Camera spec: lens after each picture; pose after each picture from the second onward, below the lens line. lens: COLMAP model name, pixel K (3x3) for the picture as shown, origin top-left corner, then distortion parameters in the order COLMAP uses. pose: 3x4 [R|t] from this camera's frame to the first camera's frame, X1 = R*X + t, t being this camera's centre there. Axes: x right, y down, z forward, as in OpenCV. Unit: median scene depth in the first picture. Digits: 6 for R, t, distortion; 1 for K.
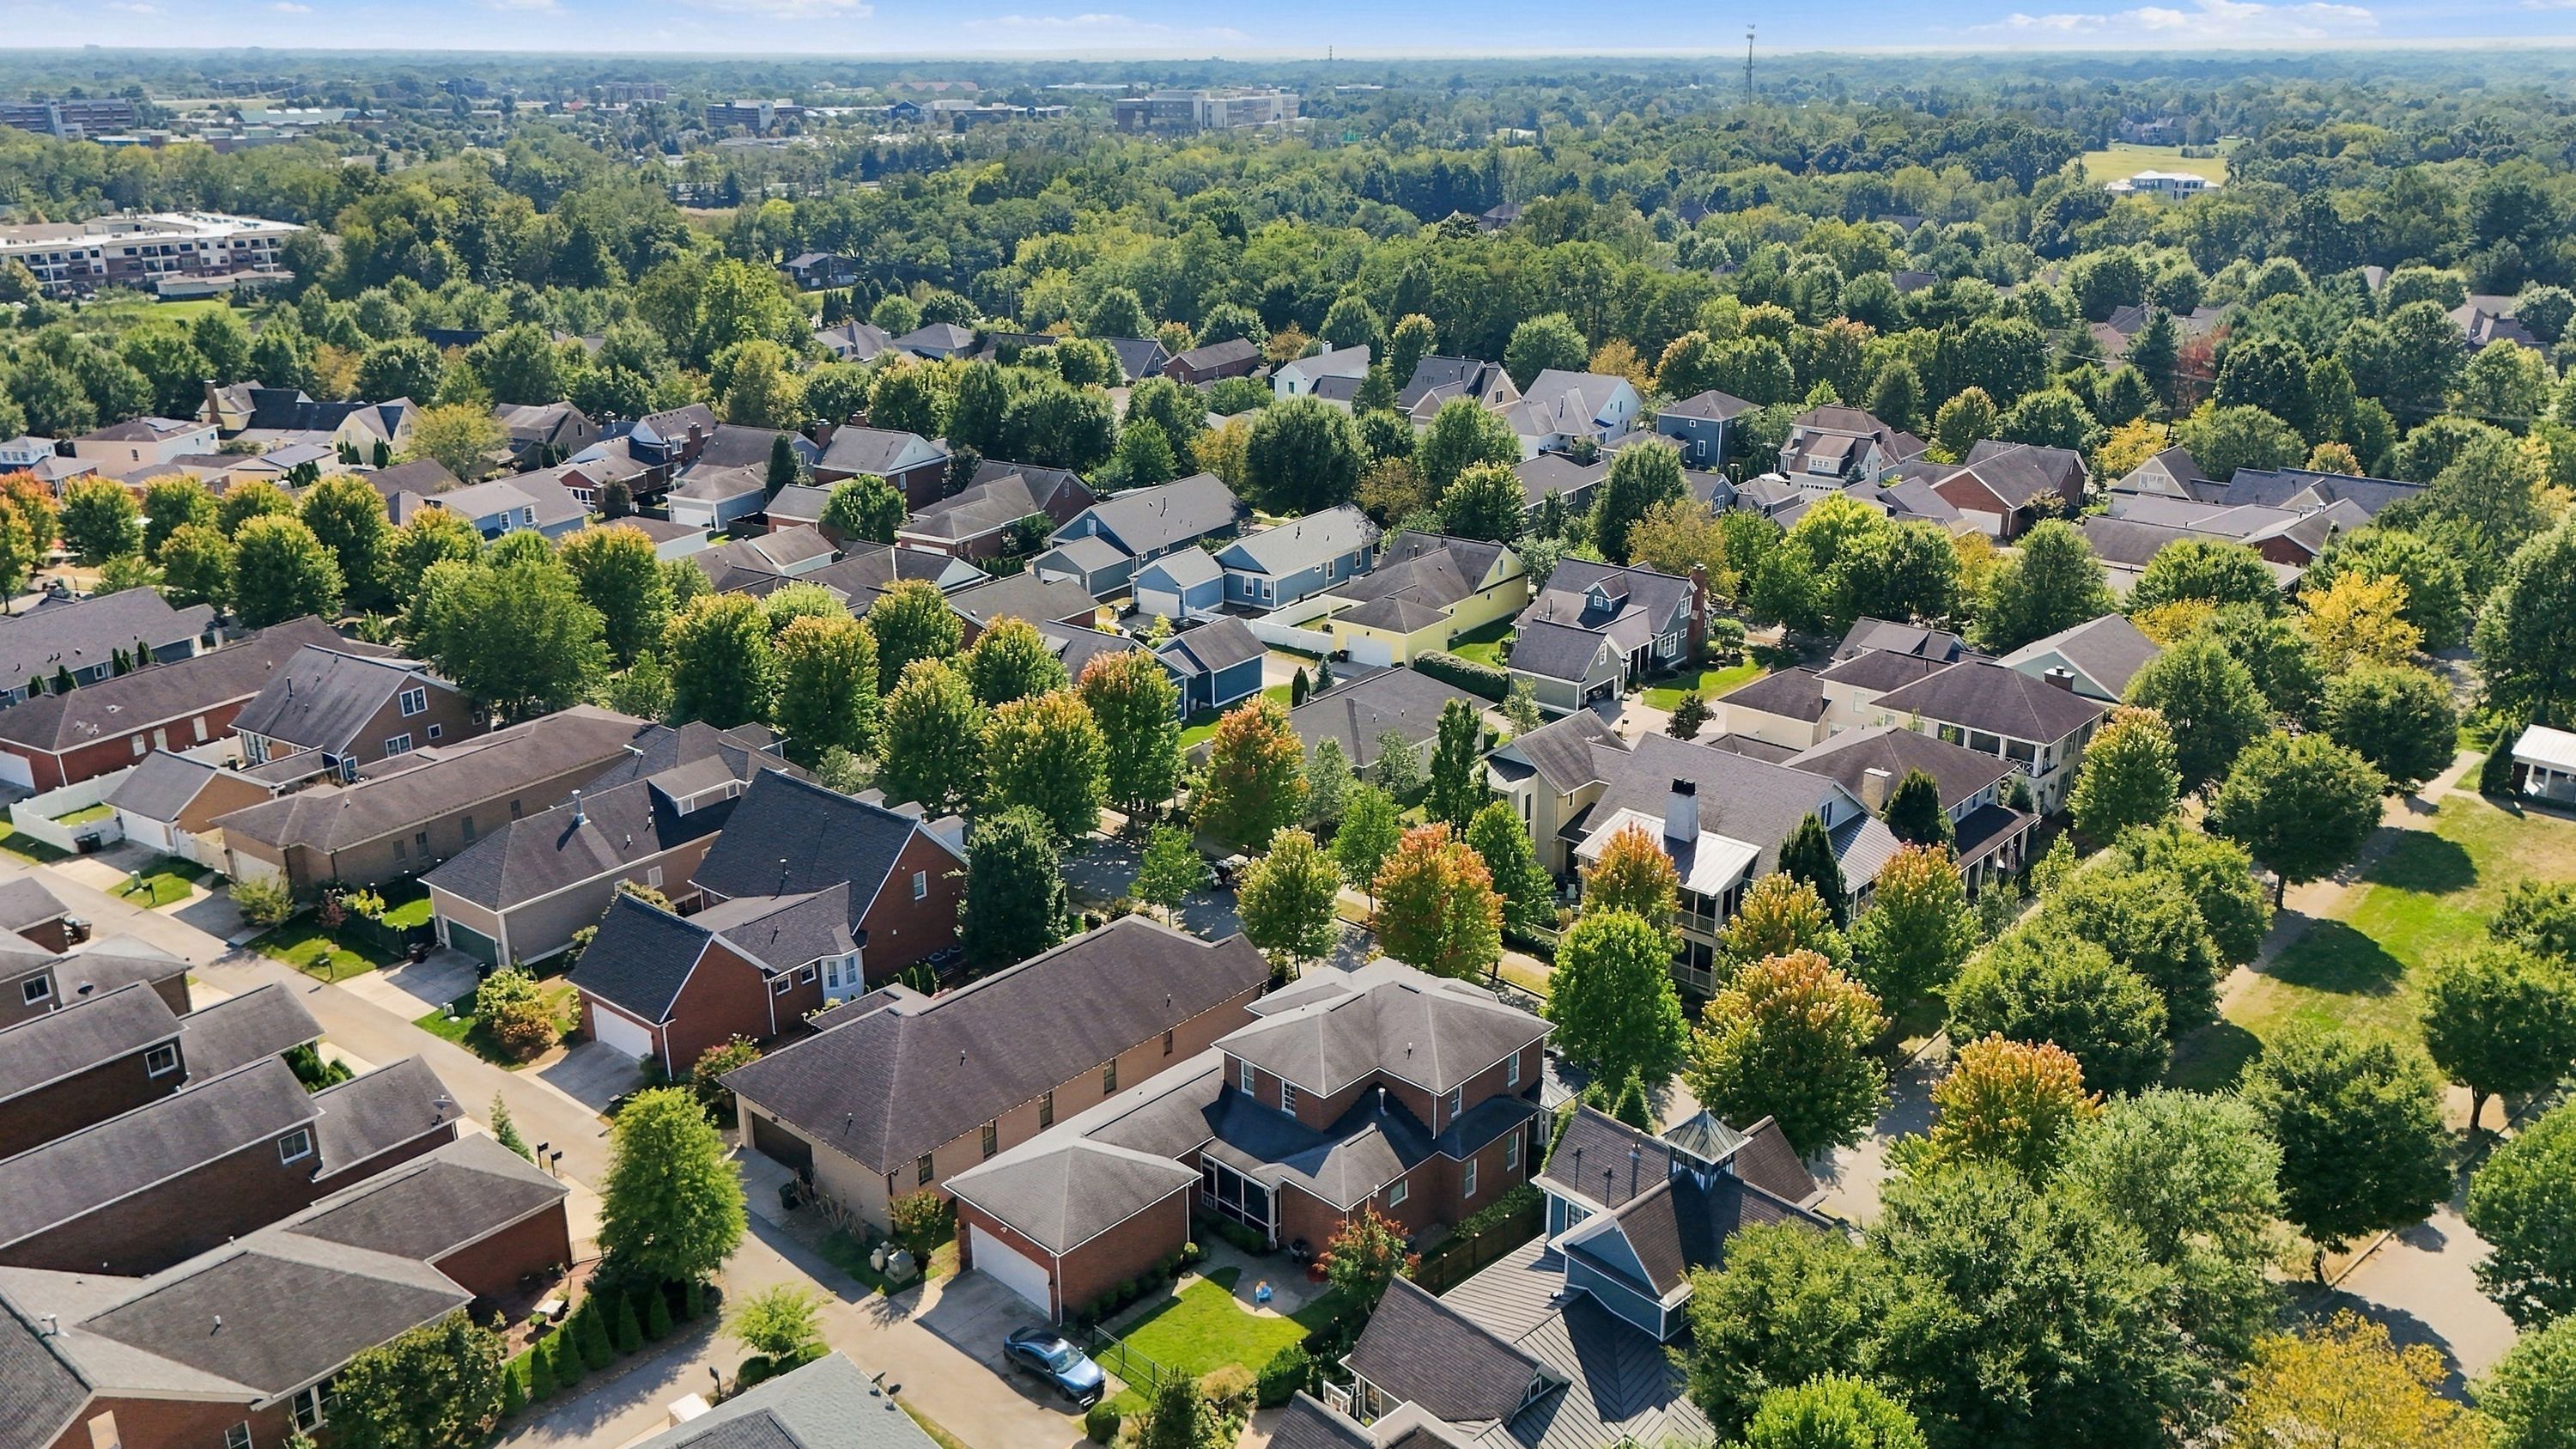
lens RADIAL K [[1890.5, 0, 1288.0], [0, 1890.5, 724.5], [0, 0, 1]] dist [0.090296, -0.108036]
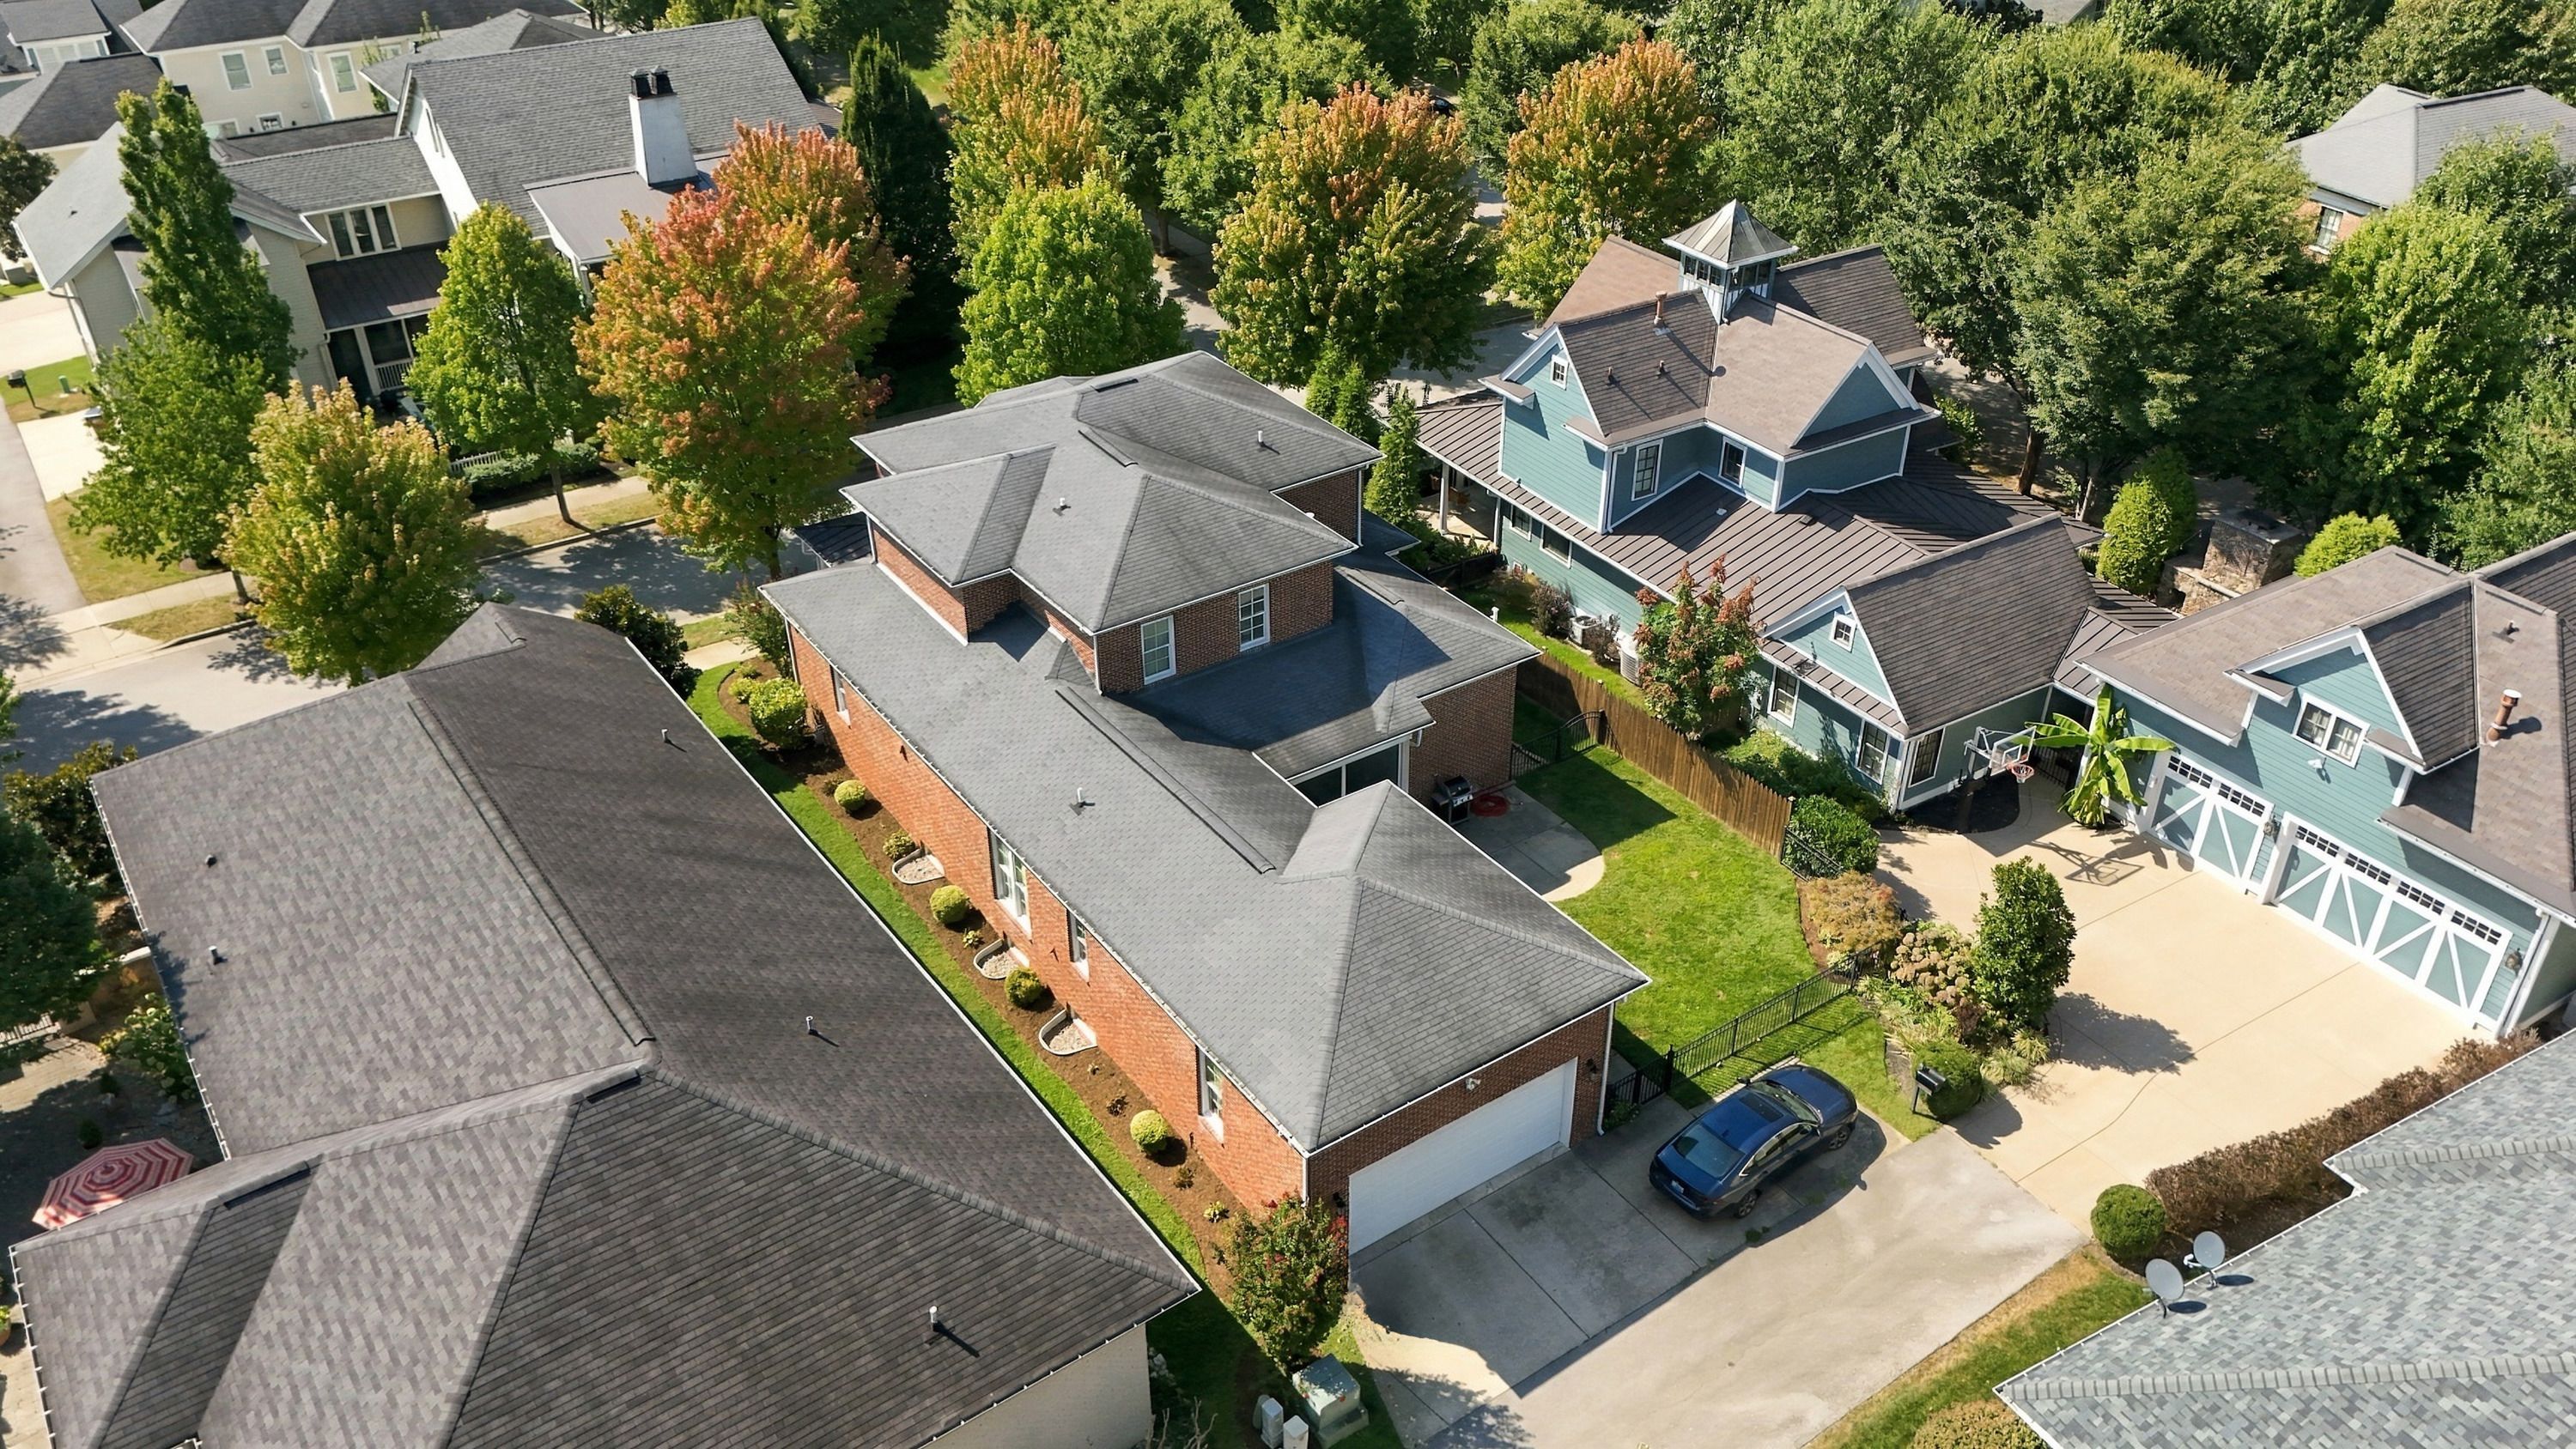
lens RADIAL K [[1890.0, 0, 1288.0], [0, 1890.0, 724.5], [0, 0, 1]] dist [0.090296, -0.108036]
pose [[0.212542, -0.520041, 0.827274, -0.442229], [0.321767, 0.836649, 0.443266, -0.000488], [-0.922655, 0.171977, 0.345155, 0.838935]]
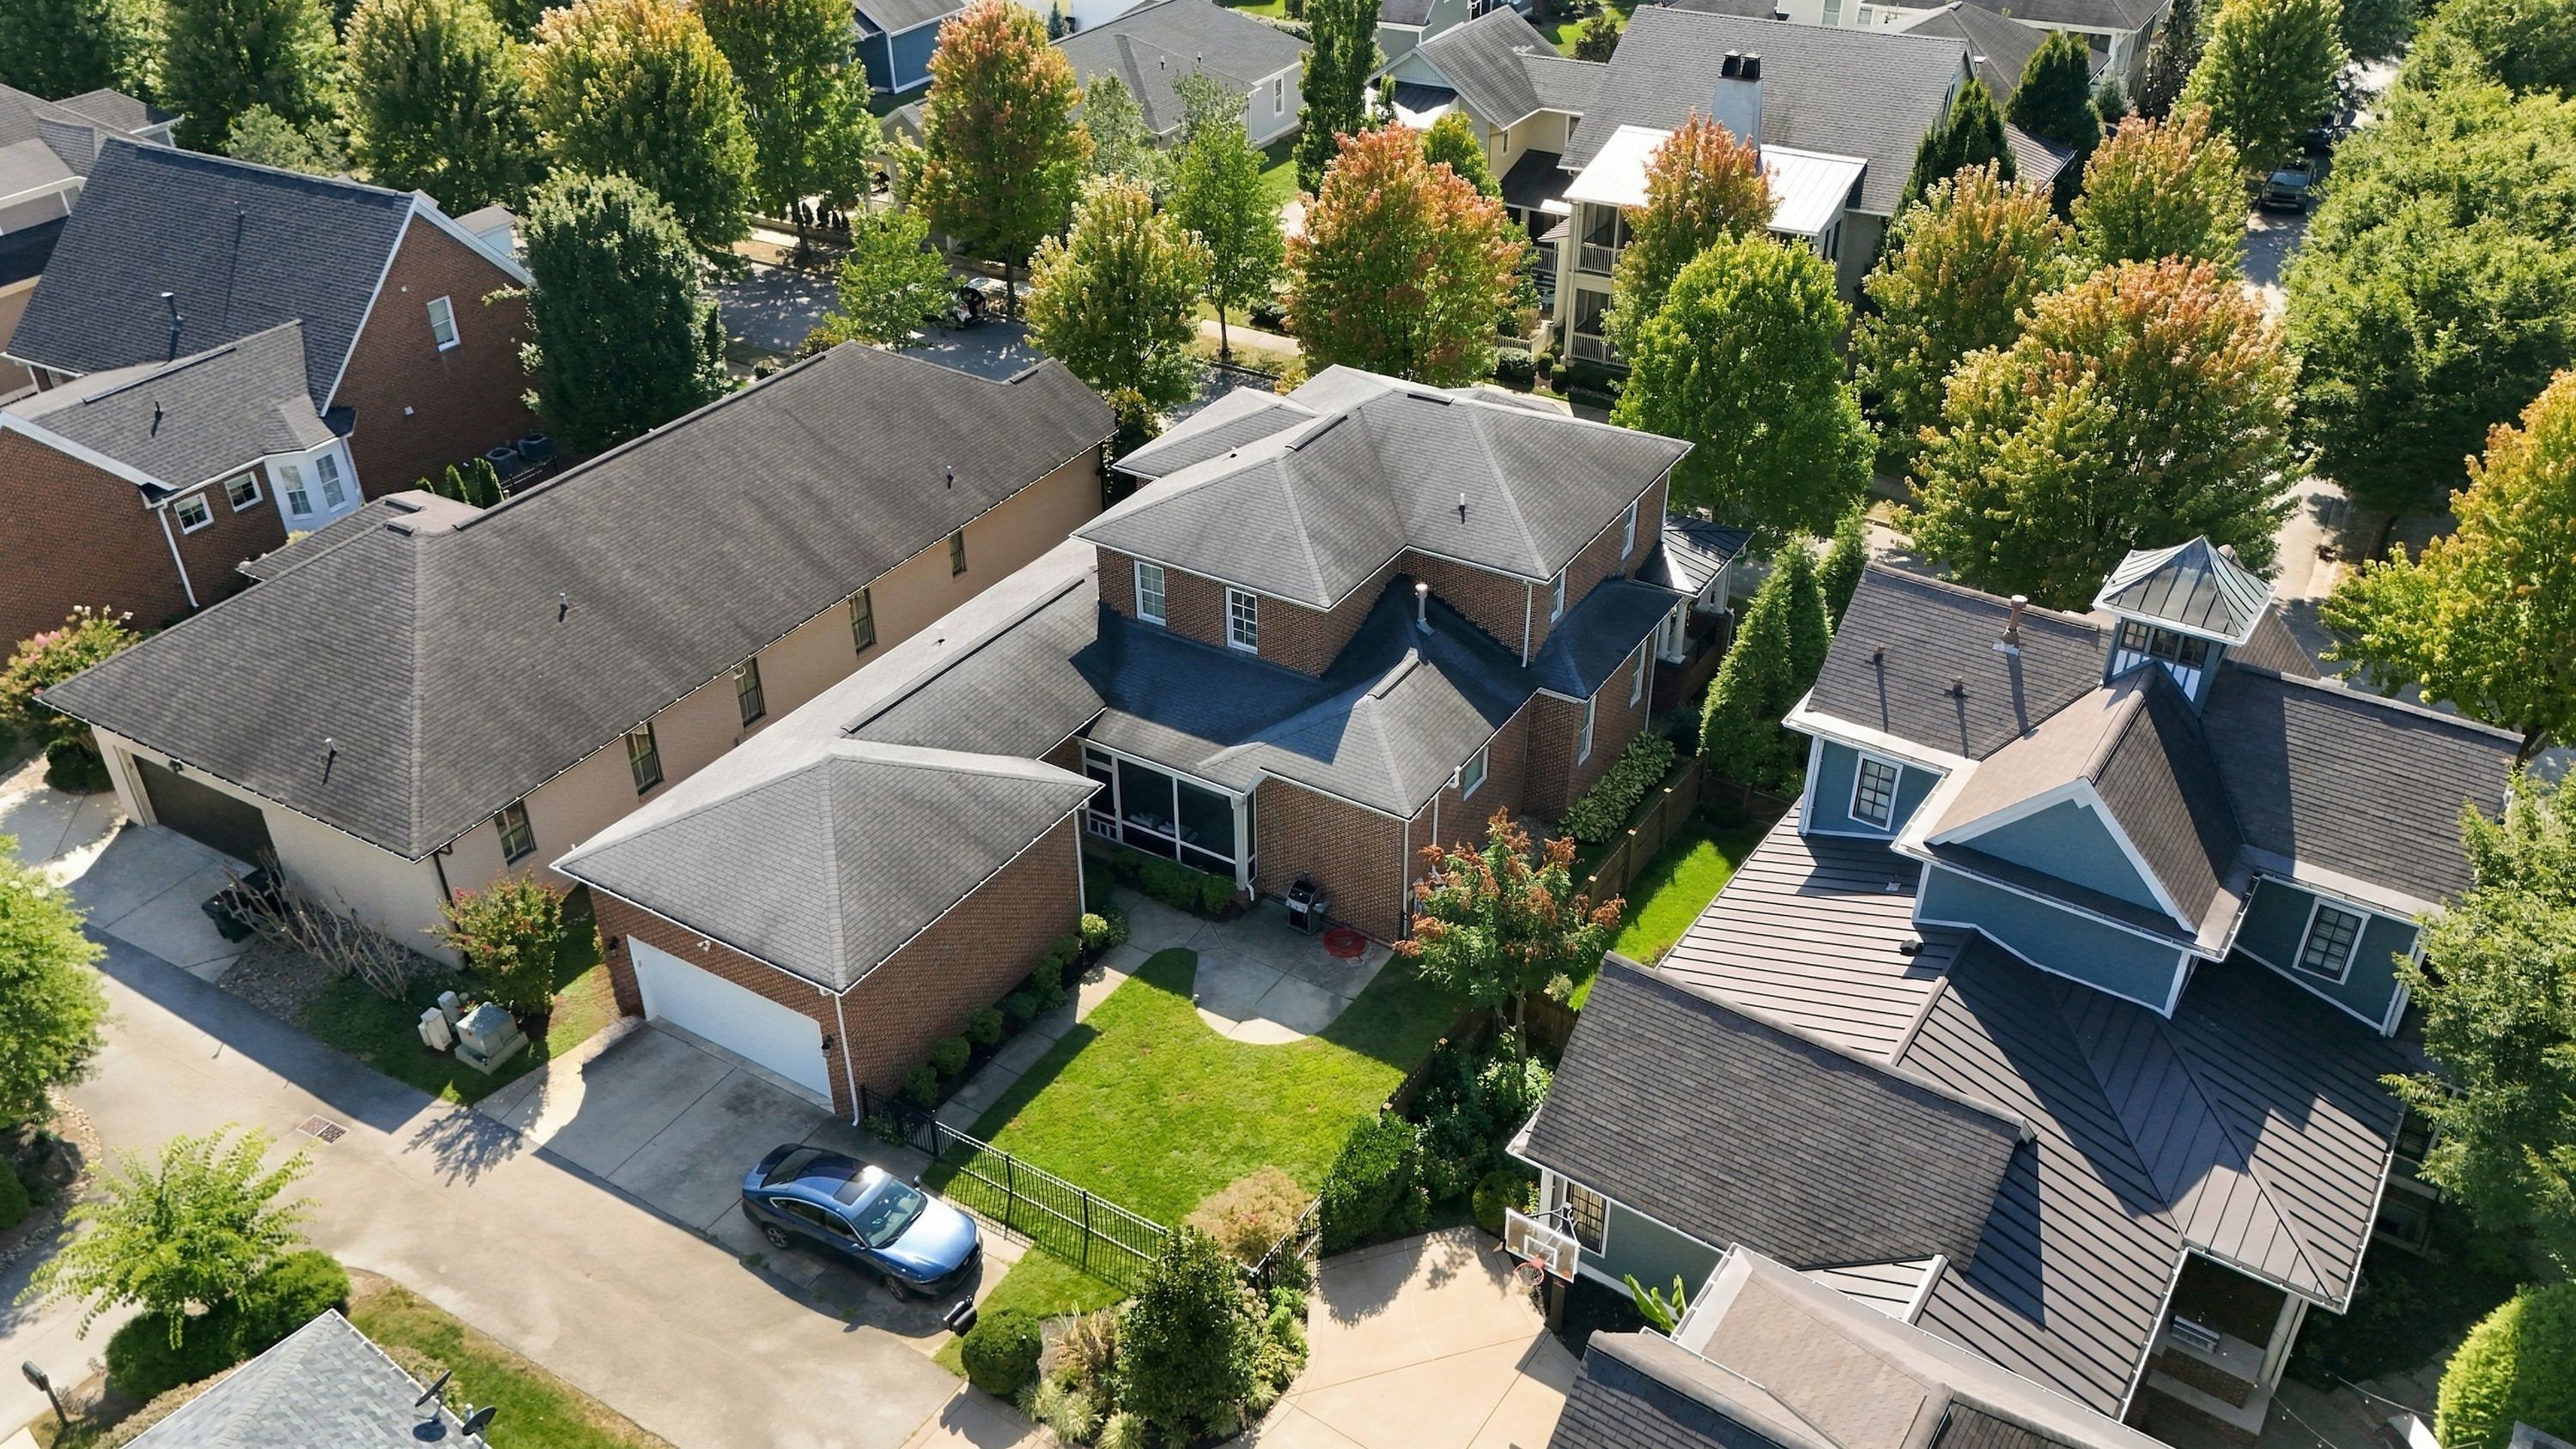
lens RADIAL K [[1890.0, 0, 1288.0], [0, 1890.0, 724.5], [0, 0, 1]] dist [0.090296, -0.108036]
pose [[0.979813, -0.108974, 0.167606, -0.078072], [0.066966, 0.968844, 0.238445, 0.106069], [-0.188369, -0.222407, 0.956584, 0.515114]]
